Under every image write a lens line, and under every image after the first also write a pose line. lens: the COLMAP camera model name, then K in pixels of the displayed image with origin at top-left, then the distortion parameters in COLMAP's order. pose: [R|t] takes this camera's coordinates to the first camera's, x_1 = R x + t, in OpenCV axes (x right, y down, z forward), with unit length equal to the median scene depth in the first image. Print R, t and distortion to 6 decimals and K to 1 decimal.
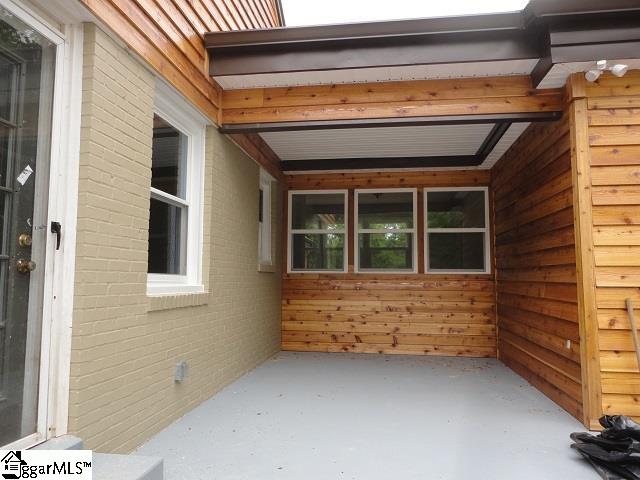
lens RADIAL K [[458.0, 0, 318.9], [0, 458.0, 240.5], [0, 0, 1]] dist [-0.005719, -0.003996]
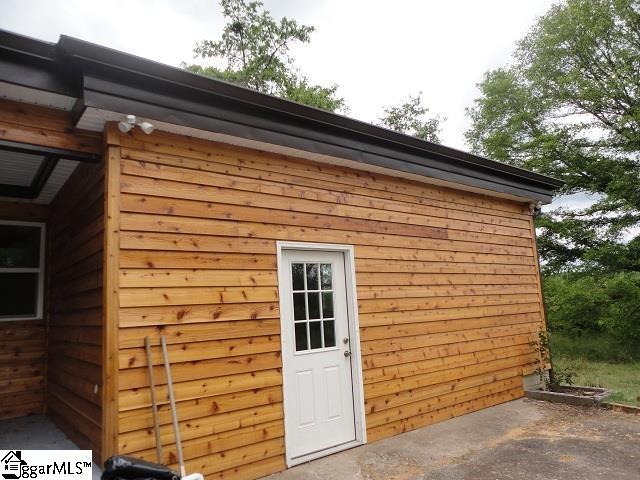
lens RADIAL K [[458.0, 0, 318.5], [0, 458.0, 241.0], [0, 0, 1]] dist [-0.005719, -0.003996]
pose [[0.683976, 0.063937, 0.726698, 0.145615], [-0.000158, 0.996165, -0.087496, -0.003421], [-0.729505, 0.059731, 0.681363, -0.039505]]
